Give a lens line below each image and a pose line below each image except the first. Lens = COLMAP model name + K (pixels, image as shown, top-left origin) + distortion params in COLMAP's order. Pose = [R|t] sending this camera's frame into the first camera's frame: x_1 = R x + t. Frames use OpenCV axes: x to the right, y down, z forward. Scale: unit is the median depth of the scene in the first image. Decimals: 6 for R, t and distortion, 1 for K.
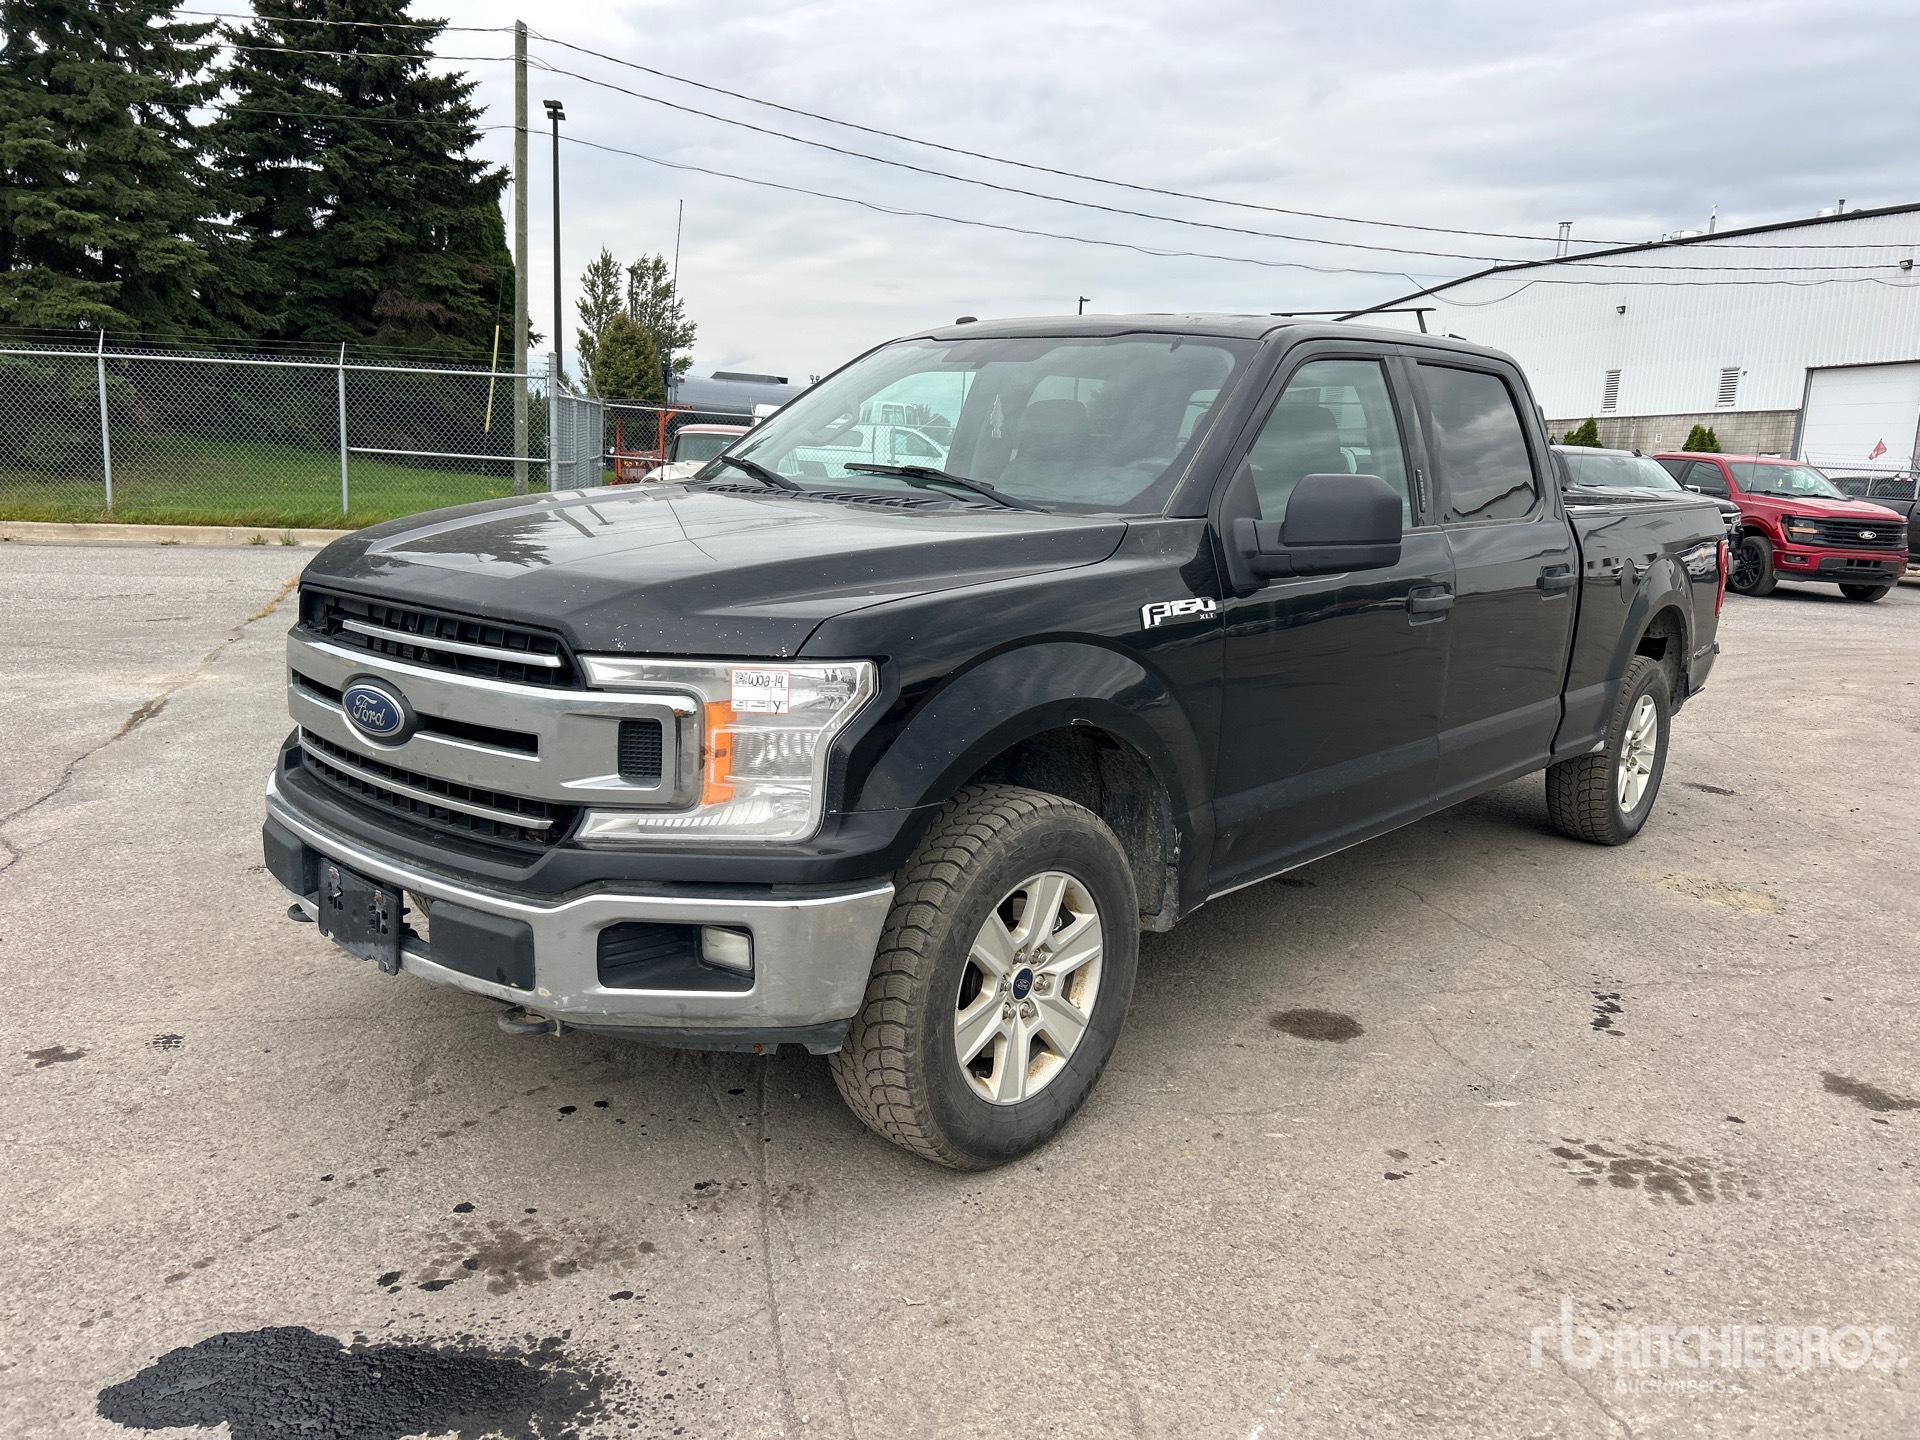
lens RADIAL K [[1791.5, 0, 960.0], [0, 1791.5, 720.0], [0, 0, 1]] dist [-0.008953, -0.005183]
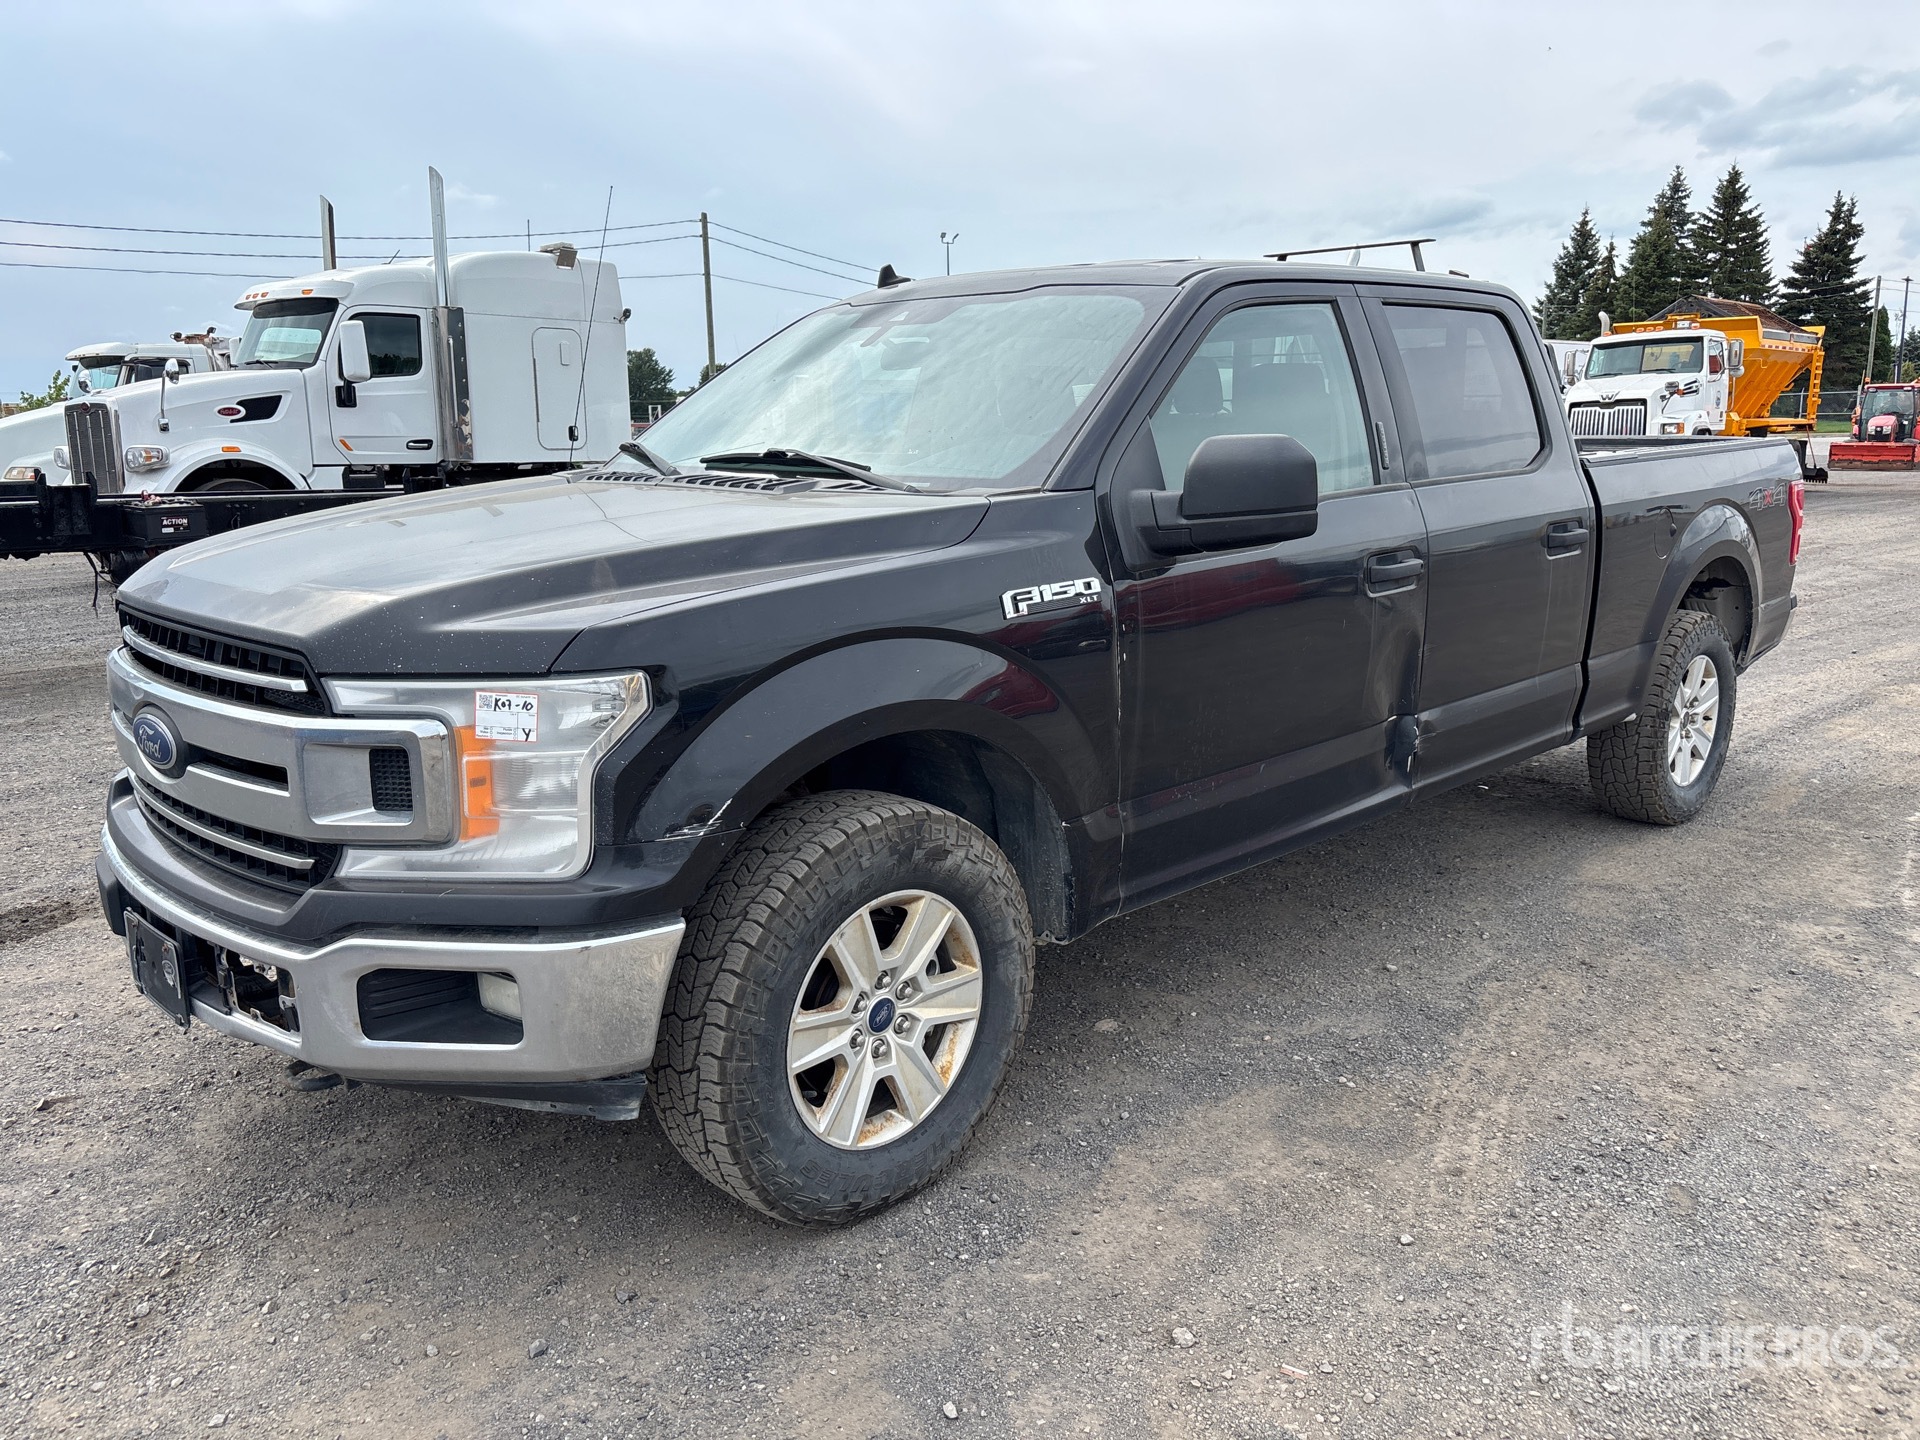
lens RADIAL K [[1791.5, 0, 960.0], [0, 1791.5, 720.0], [0, 0, 1]] dist [-0.008953, -0.005183]
pose [[0.995400, -0.032456, -0.090136, 0.183369], [0.034153, 0.999266, 0.017341, -0.019305], [0.089507, -0.020340, 0.995778, 0.122126]]
